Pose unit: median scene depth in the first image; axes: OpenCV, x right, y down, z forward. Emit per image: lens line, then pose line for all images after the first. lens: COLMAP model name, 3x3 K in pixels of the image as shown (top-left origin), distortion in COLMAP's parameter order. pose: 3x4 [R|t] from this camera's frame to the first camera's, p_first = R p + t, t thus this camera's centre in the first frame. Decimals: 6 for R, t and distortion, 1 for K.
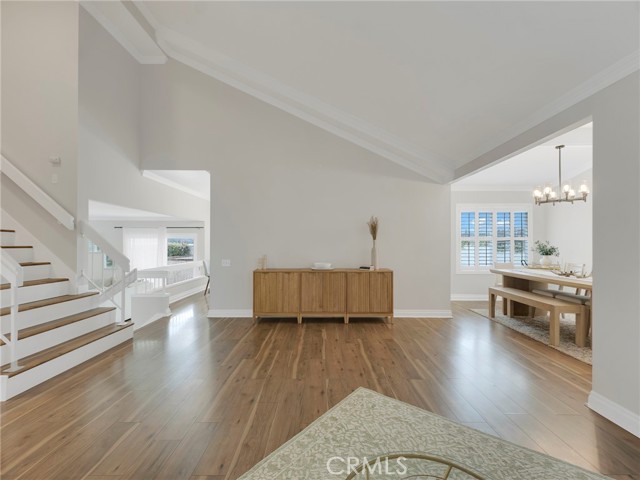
lens RADIAL K [[288.9, 0, 323.9], [0, 288.9, 243.1], [0, 0, 1]] dist [0.000644, -0.001392]
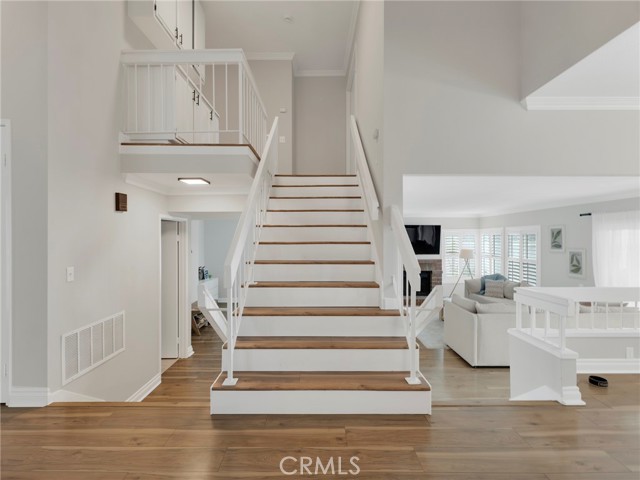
lens RADIAL K [[288.9, 0, 318.3], [0, 288.9, 239.3], [0, 0, 1]] dist [0.000644, -0.001392]
pose [[-0.012947, -0.009995, -0.999866, -0.104386], [0.004892, 0.999937, -0.010059, 0.007857], [0.999904, -0.005022, -0.012898, 0.668371]]
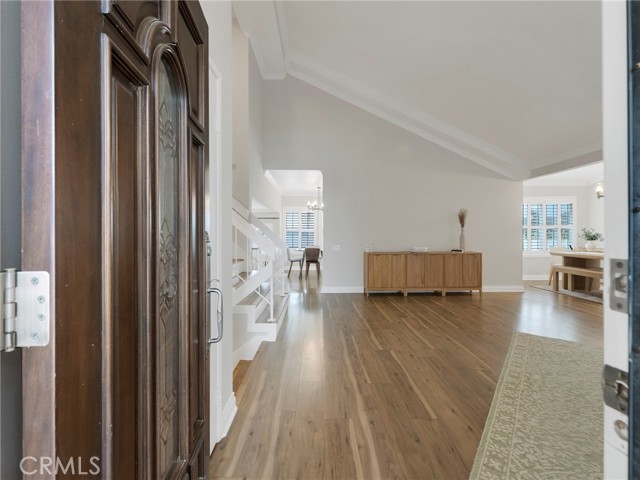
lens RADIAL K [[288.9, 0, 322.2], [0, 288.9, 235.4], [0, 0, 1]] dist [0.000644, -0.001392]
pose [[0.999792, -0.005246, 0.019697, -0.446761], [0.005198, 0.999983, 0.002507, 0.015601], [-0.019709, -0.002404, 0.999803, -0.200215]]
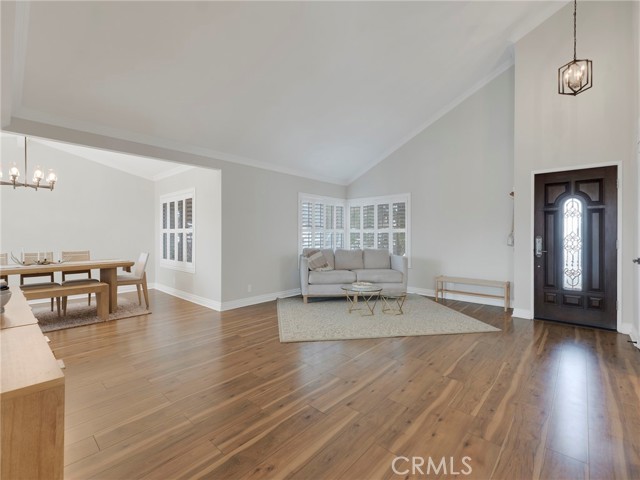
lens RADIAL K [[288.9, 0, 319.5], [0, 288.9, 234.9], [0, 0, 1]] dist [0.000644, -0.001392]
pose [[-0.735955, -0.009333, 0.676966, -0.474596], [-0.000818, 0.999917, 0.012896, 0.002830], [-0.677030, 0.008937, -0.735901, 0.995727]]
